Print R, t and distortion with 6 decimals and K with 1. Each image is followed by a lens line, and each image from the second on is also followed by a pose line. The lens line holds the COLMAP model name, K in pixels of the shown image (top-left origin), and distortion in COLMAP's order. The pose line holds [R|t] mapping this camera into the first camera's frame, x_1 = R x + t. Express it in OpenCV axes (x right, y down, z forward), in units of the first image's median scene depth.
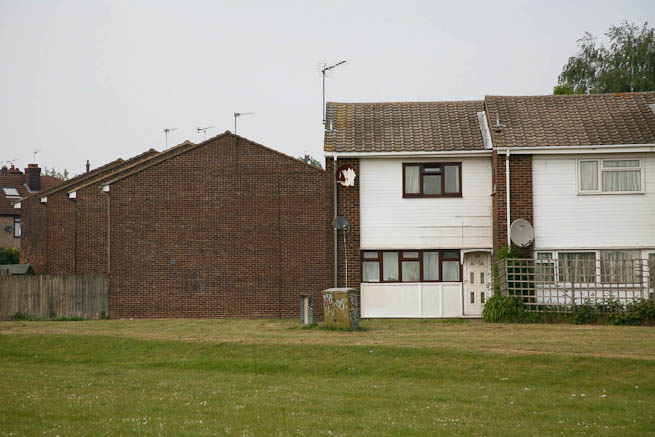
lens RADIAL K [[1899.2, 0, 324.7], [0, 1899.2, 218.9], [0, 0, 1]] dist [0.762312, -0.547829]
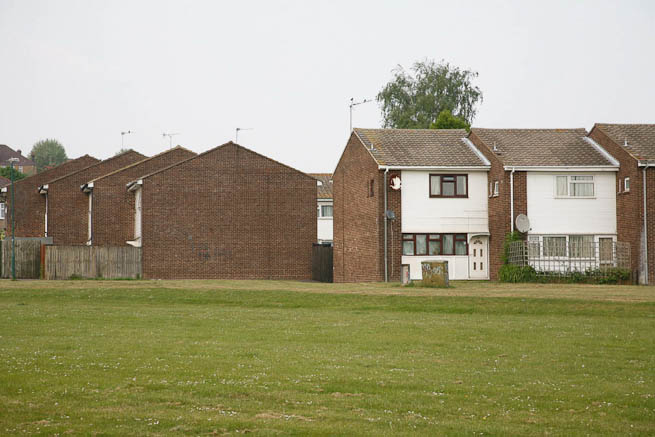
lens RADIAL K [[1754.5, 0, 338.6], [0, 1754.5, 219.0], [0, 0, 1]] dist [0.542224, 0.097085]
pose [[0.970197, 0.012498, 0.241994, -0.353654], [-0.016586, 0.999752, 0.014862, -0.013563], [-0.241748, -0.018433, 0.970164, -0.292621]]
